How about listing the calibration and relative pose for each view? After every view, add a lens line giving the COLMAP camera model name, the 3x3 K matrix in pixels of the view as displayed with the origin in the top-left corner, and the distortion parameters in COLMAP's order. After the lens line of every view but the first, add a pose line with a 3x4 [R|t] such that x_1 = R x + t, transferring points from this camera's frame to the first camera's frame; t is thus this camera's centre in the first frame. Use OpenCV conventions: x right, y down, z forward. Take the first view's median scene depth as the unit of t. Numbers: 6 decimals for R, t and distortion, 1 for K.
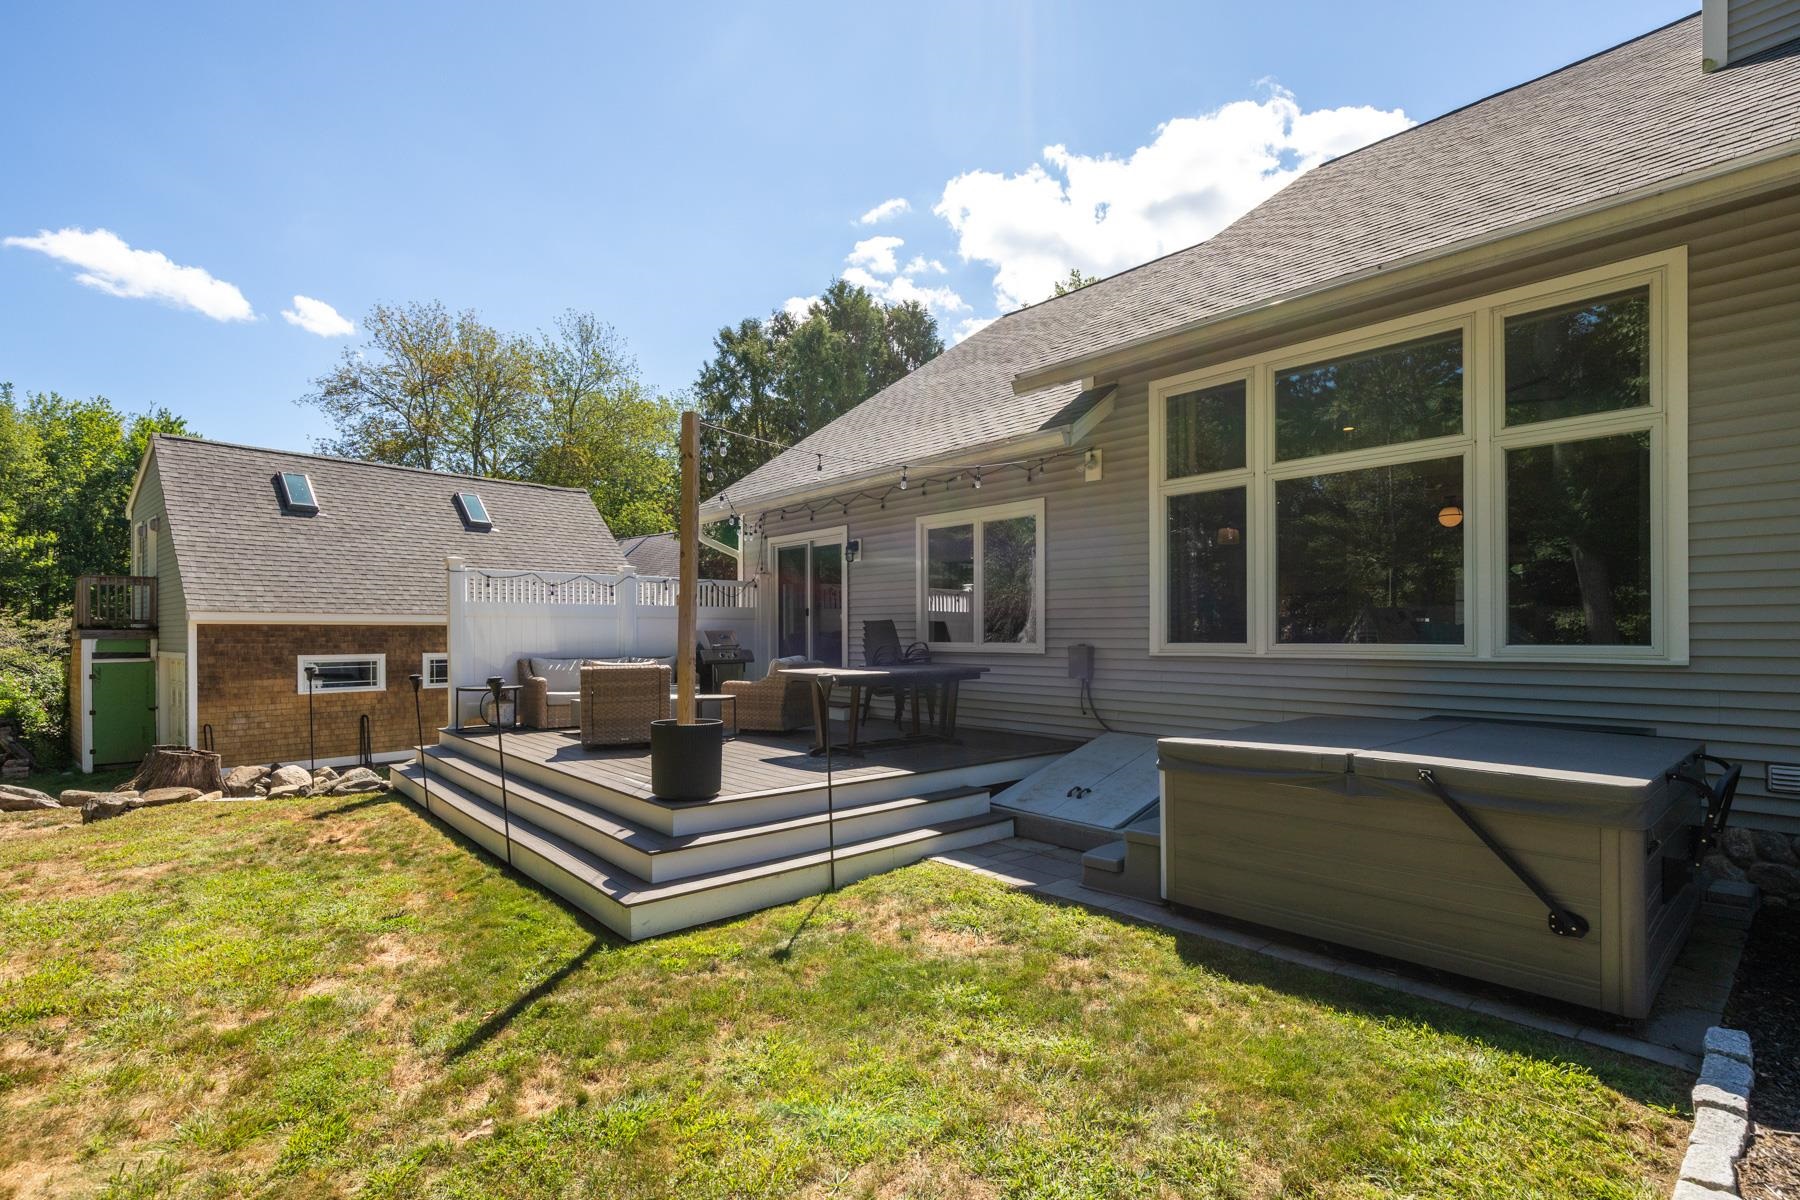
lens RADIAL K [[896.2, 0, 882.9], [0, 896.2, 608.6], [0, 0, 1]] dist [-0.002777, -0.000068]
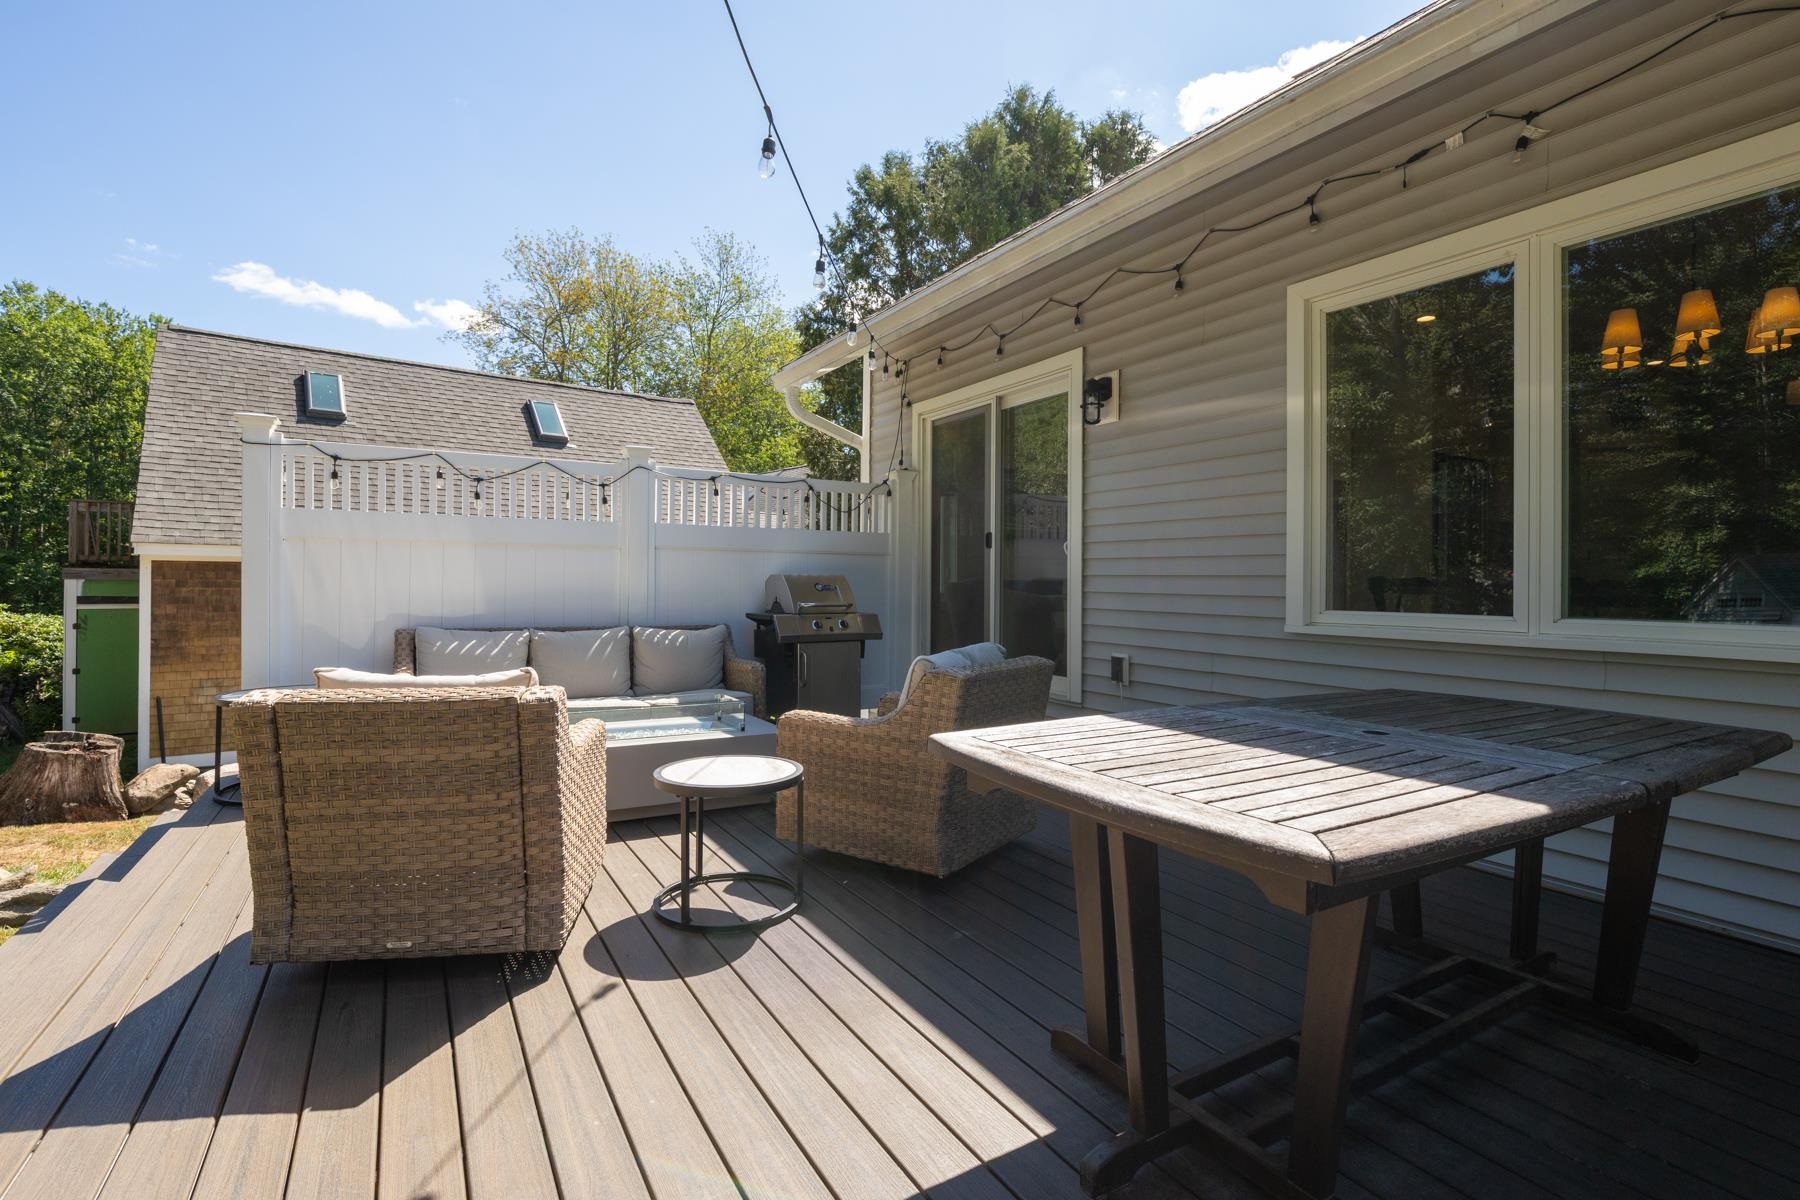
lens RADIAL K [[901.7, 0, 894.8], [0, 901.7, 555.4], [0, 0, 1]] dist [-0.002639, -0.000289]
pose [[0.987947, 0.007024, -0.154633, -0.041899], [-0.007344, 0.999972, -0.001497, 0.009645], [0.154618, 0.002615, 0.987971, 0.354775]]
